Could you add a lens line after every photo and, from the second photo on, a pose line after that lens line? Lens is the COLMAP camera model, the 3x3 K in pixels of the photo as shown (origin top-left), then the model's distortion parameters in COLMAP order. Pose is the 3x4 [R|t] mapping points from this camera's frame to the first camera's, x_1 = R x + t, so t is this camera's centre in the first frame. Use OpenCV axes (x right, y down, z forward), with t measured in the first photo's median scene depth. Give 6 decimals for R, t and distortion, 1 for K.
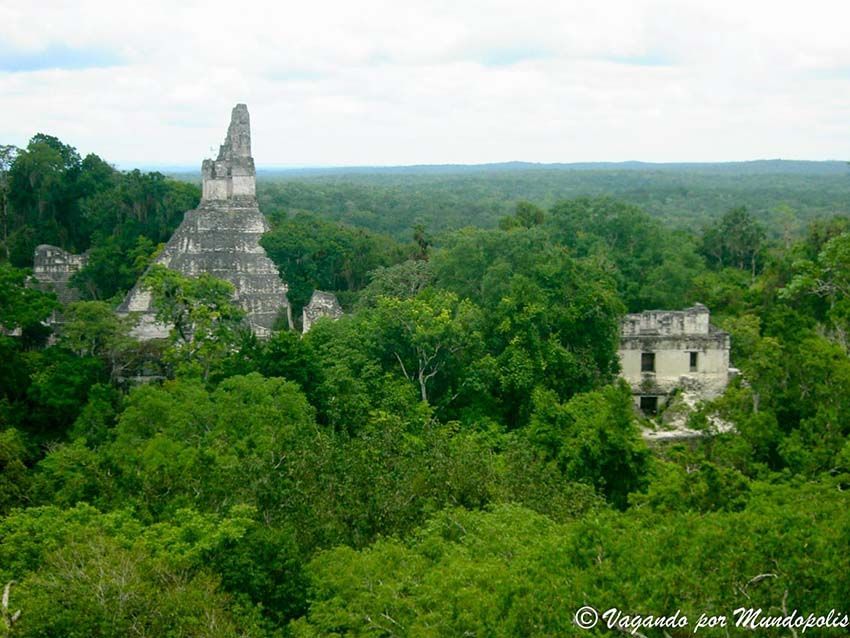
lens RADIAL K [[1259.5, 0, 425.0], [0, 1259.5, 319.0], [0, 0, 1]] dist [-0.073468, 0.166618]
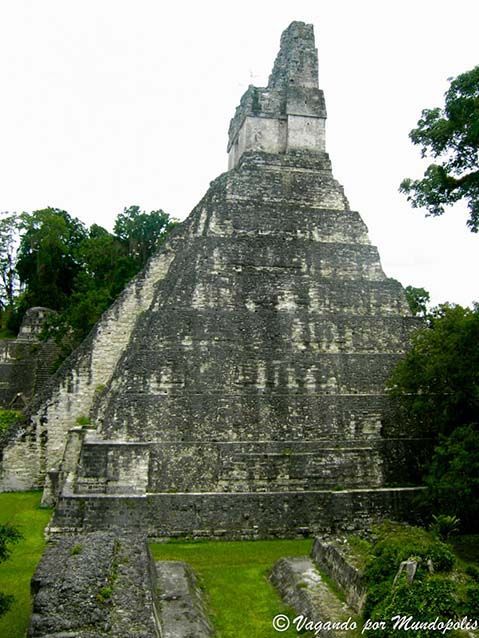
lens RADIAL K [[687.4, 0, 239.5], [0, 687.4, 319.0], [0, 0, 1]] dist [-0.134070, 0.049272]
pose [[0.994829, 0.011018, -0.100962, -0.144139], [-0.024548, 0.990709, -0.133766, 0.018575], [0.098550, 0.135552, 0.985857, 0.714050]]
